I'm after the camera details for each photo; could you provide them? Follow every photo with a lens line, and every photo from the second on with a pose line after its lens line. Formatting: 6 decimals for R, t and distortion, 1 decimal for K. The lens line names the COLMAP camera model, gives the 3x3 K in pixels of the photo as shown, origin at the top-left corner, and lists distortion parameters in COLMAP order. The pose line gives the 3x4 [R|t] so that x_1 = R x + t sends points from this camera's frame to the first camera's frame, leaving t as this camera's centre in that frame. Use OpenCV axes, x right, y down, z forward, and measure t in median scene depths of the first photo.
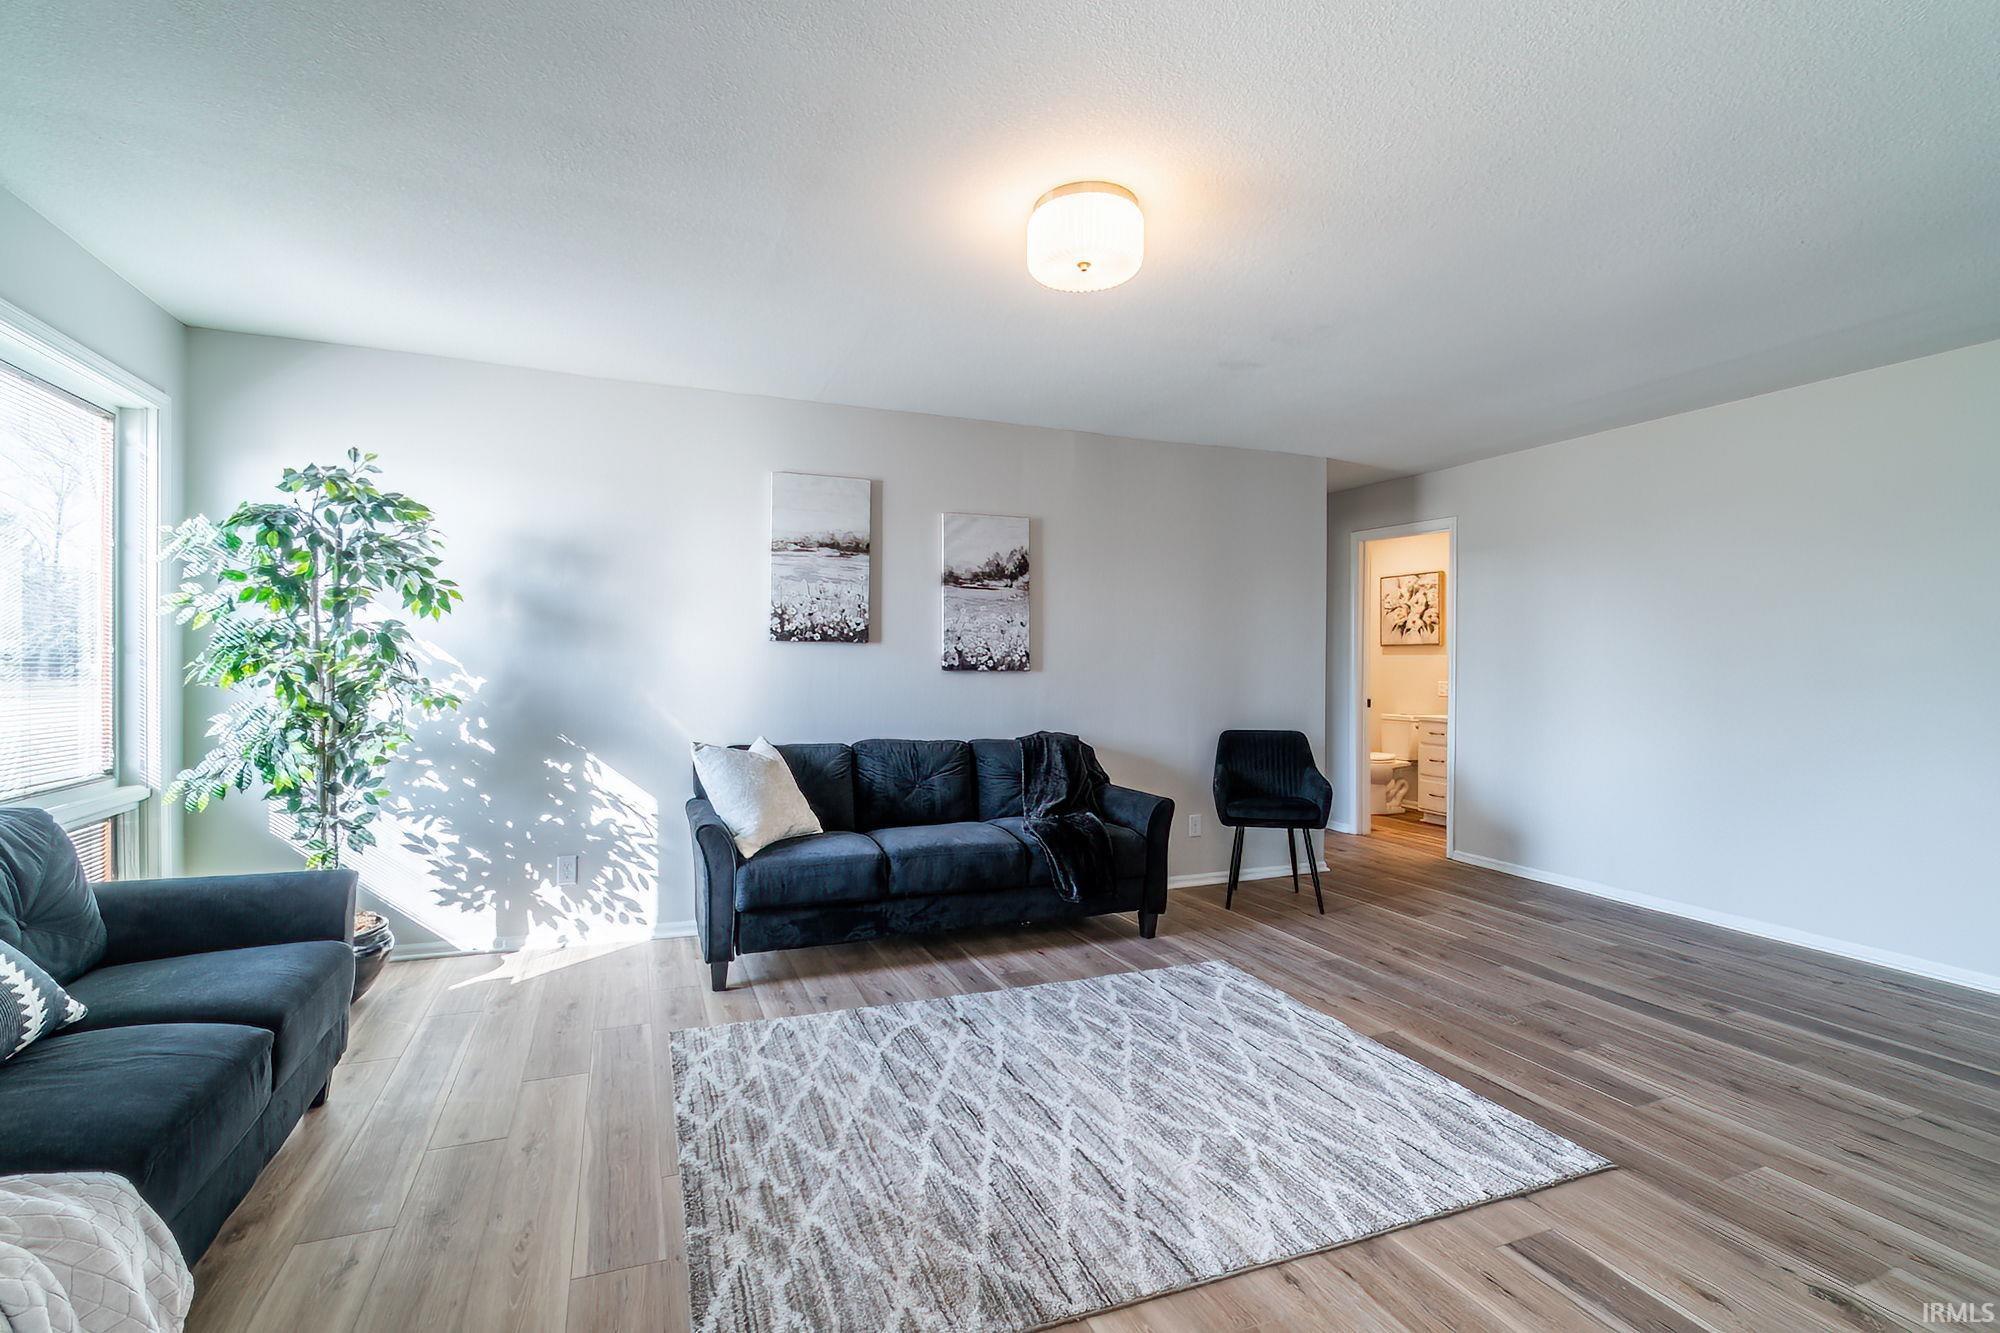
lens RADIAL K [[887.9, 0, 975.5], [0, 887.9, 660.5], [0, 0, 1]] dist [-0.001823, 0.000116]
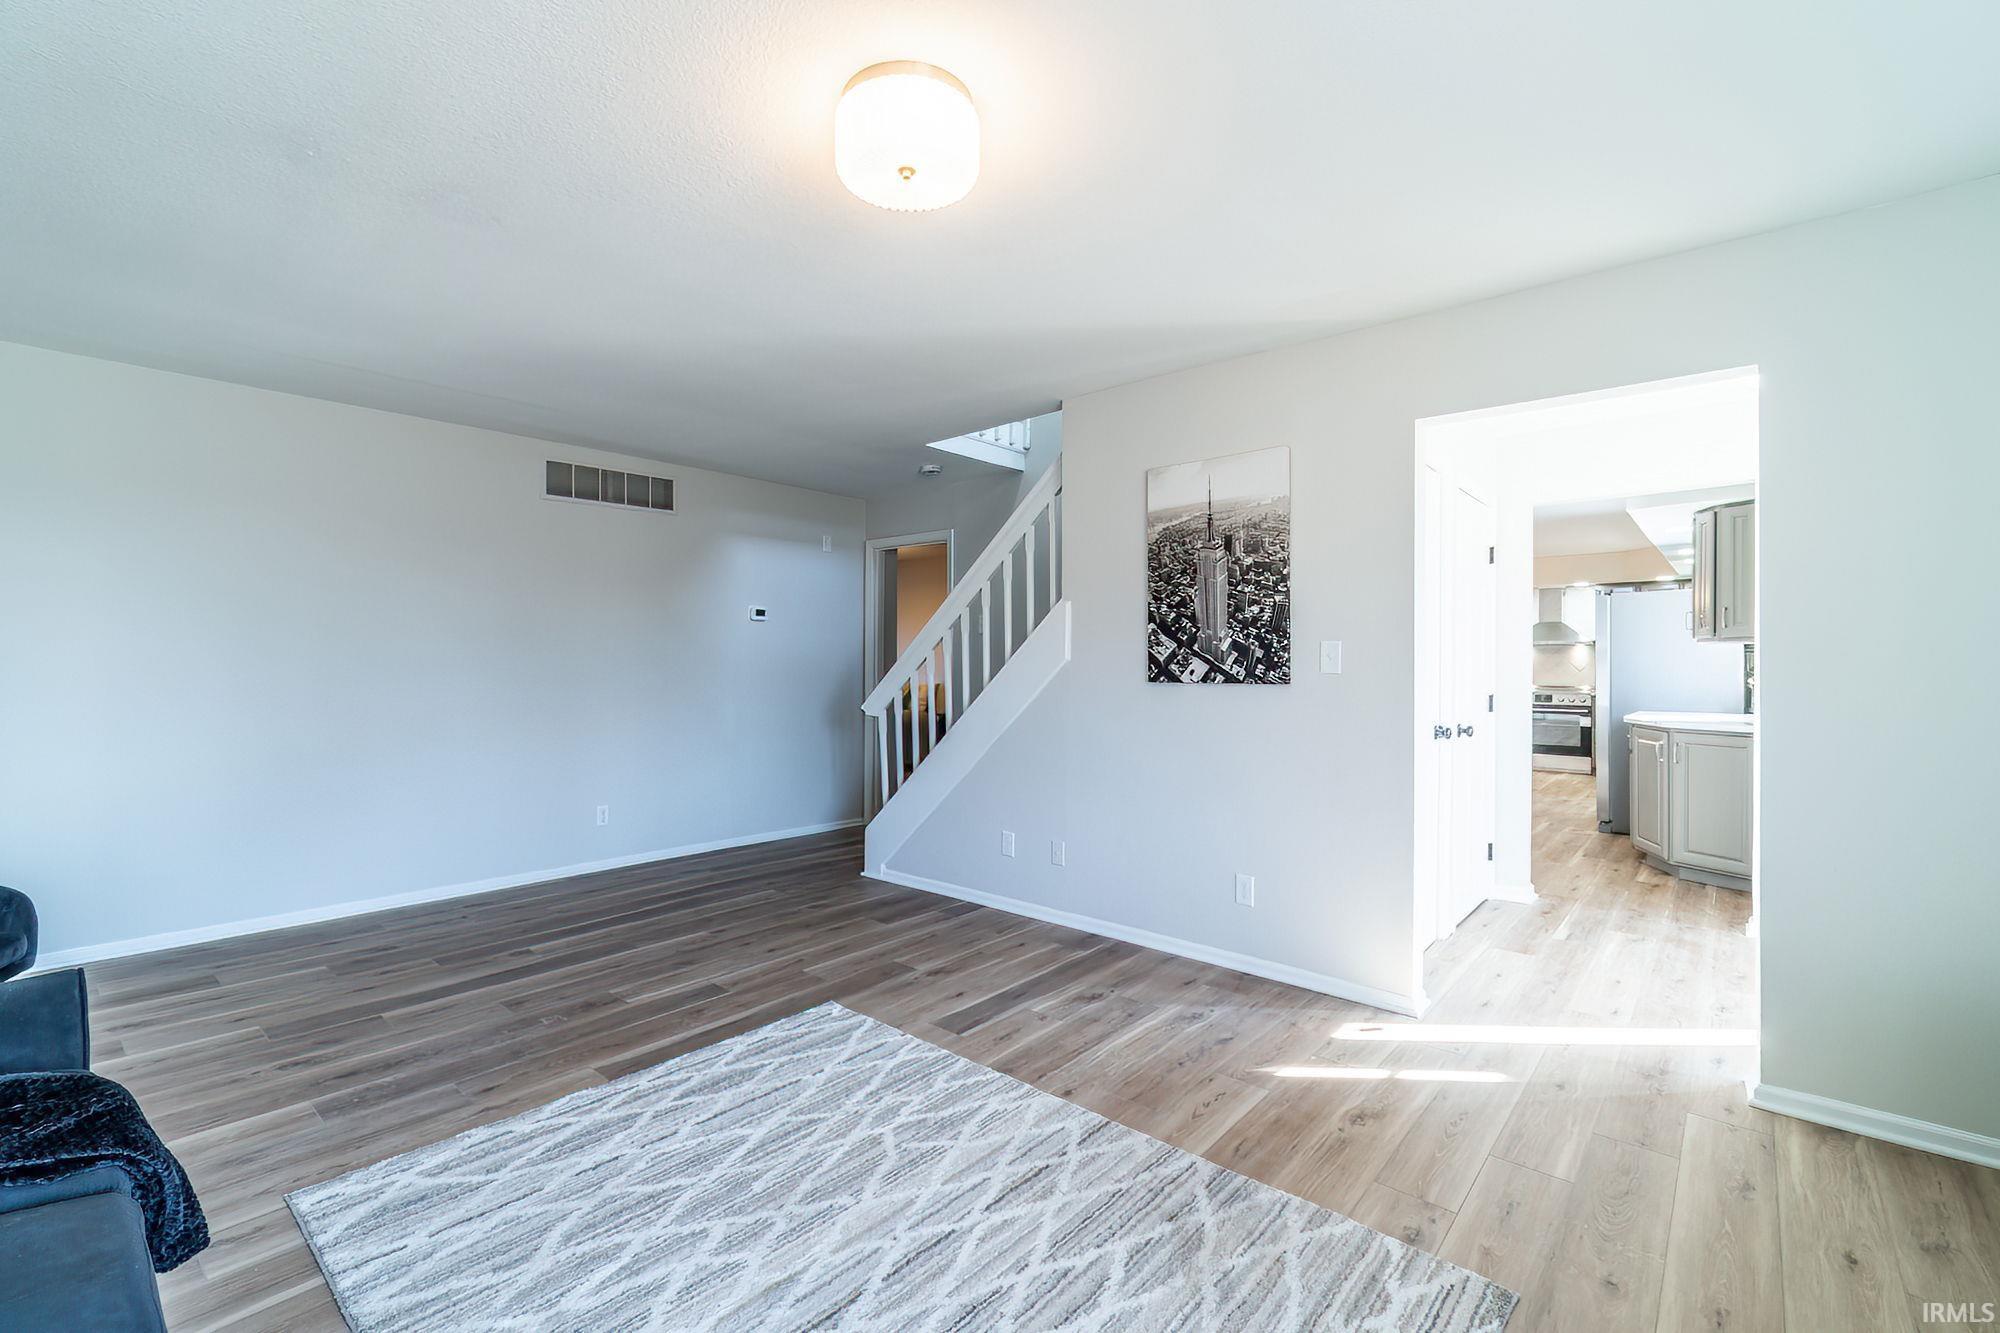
lens RADIAL K [[887.9, 0, 975.5], [0, 887.9, 660.5], [0, 0, 1]] dist [-0.001823, 0.000116]
pose [[-0.457816, -0.009066, 0.889001, -0.586386], [-0.006885, 0.999954, 0.006651, -0.005952], [-0.889020, -0.003076, -0.457858, 1.245497]]
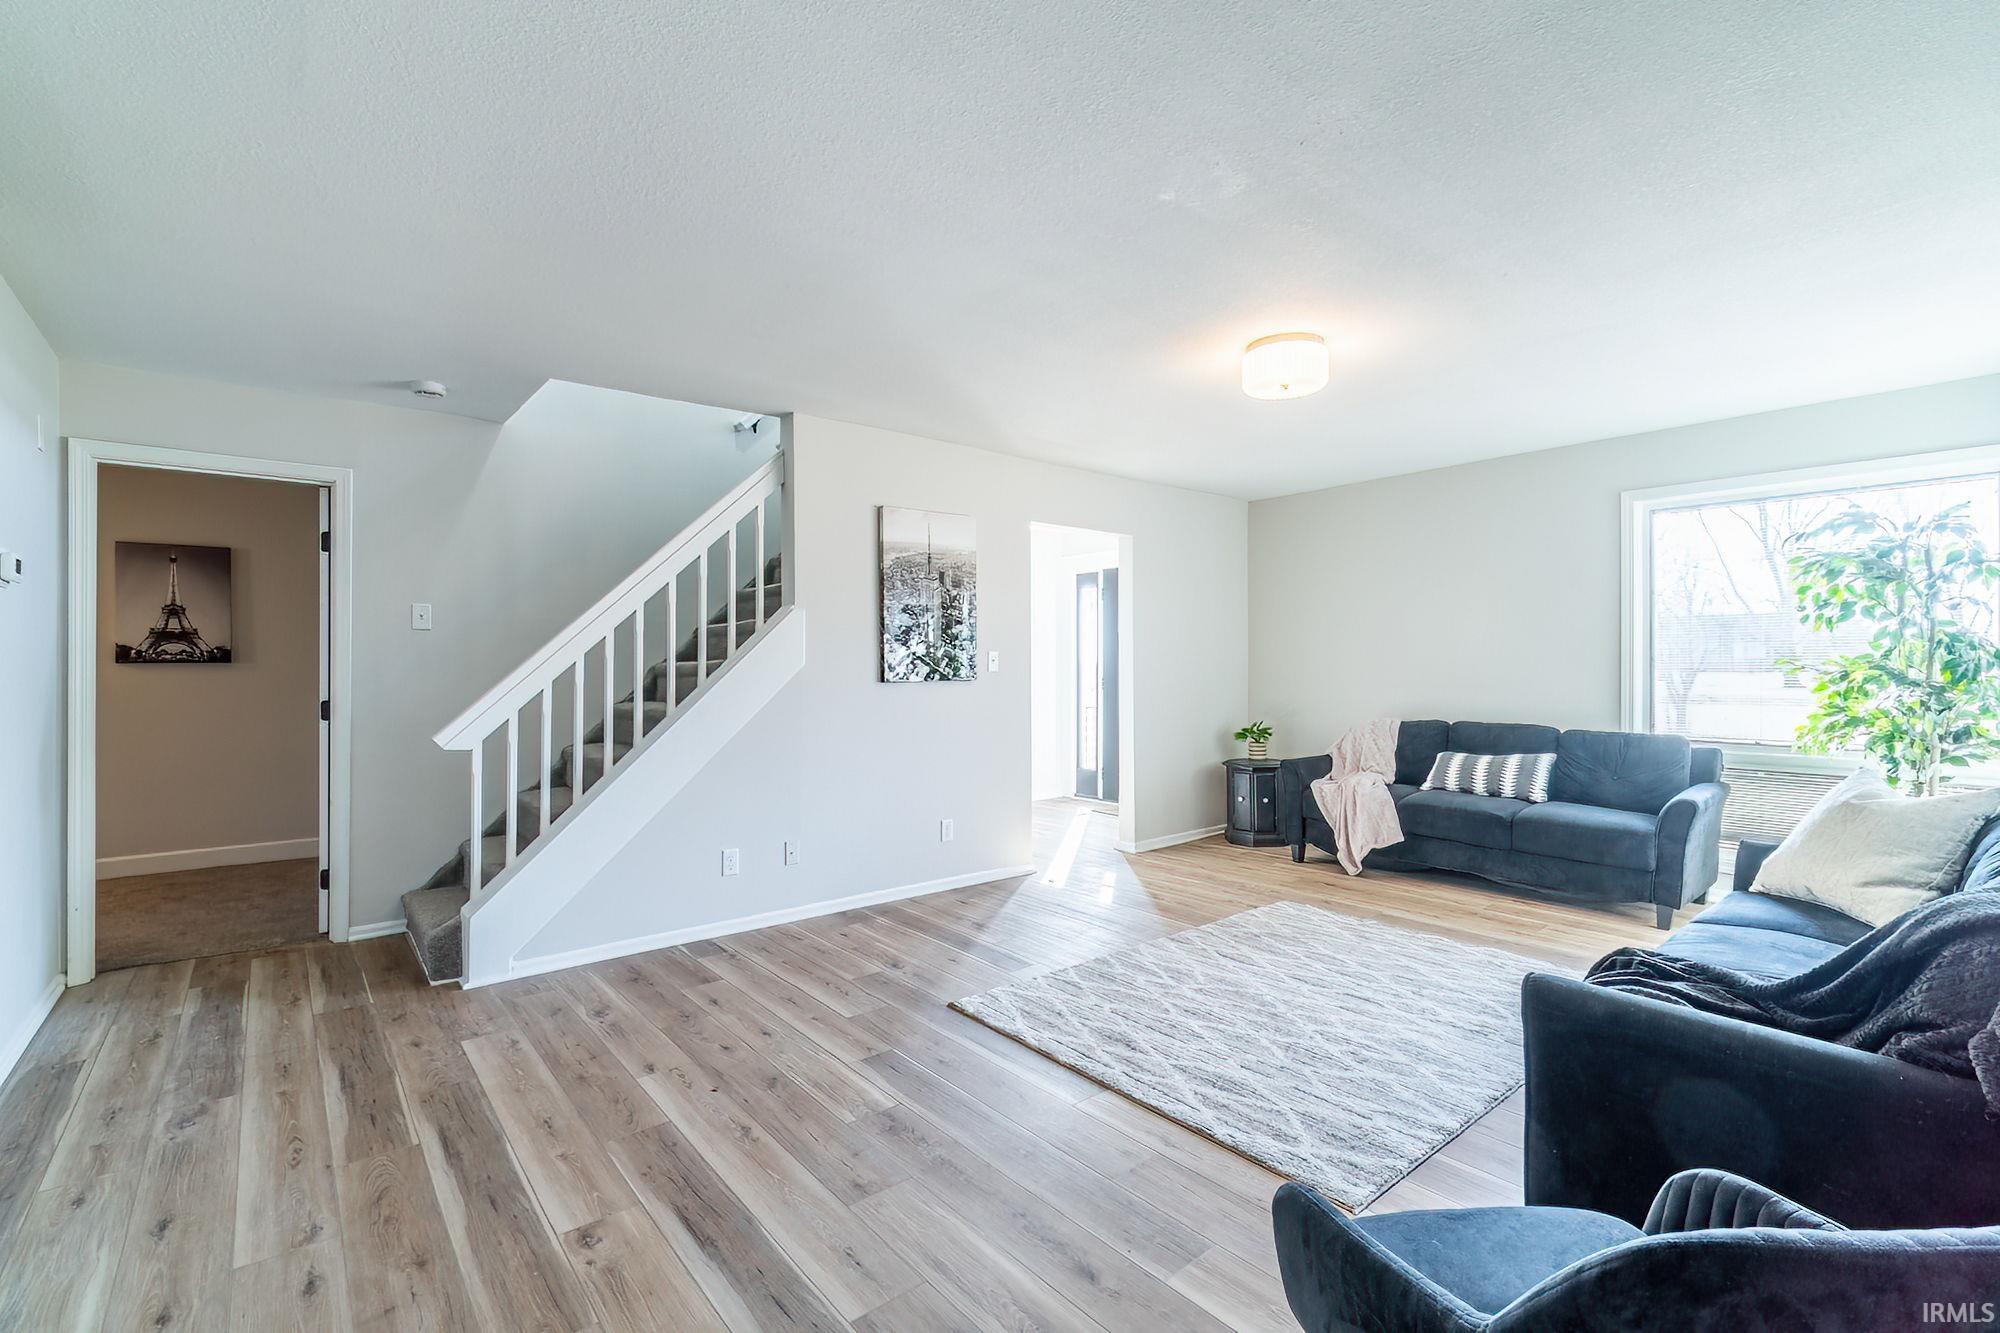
lens RADIAL K [[873.6, 0, 1009.9], [0, 873.6, 665.3], [0, 0, 1]] dist [-0.011635, 0.000205]
pose [[-0.943425, -0.001398, -0.331583, 0.943287], [-0.002251, 0.999995, 0.002188, -0.001291], [0.331579, 0.002811, -0.943423, 2.053123]]
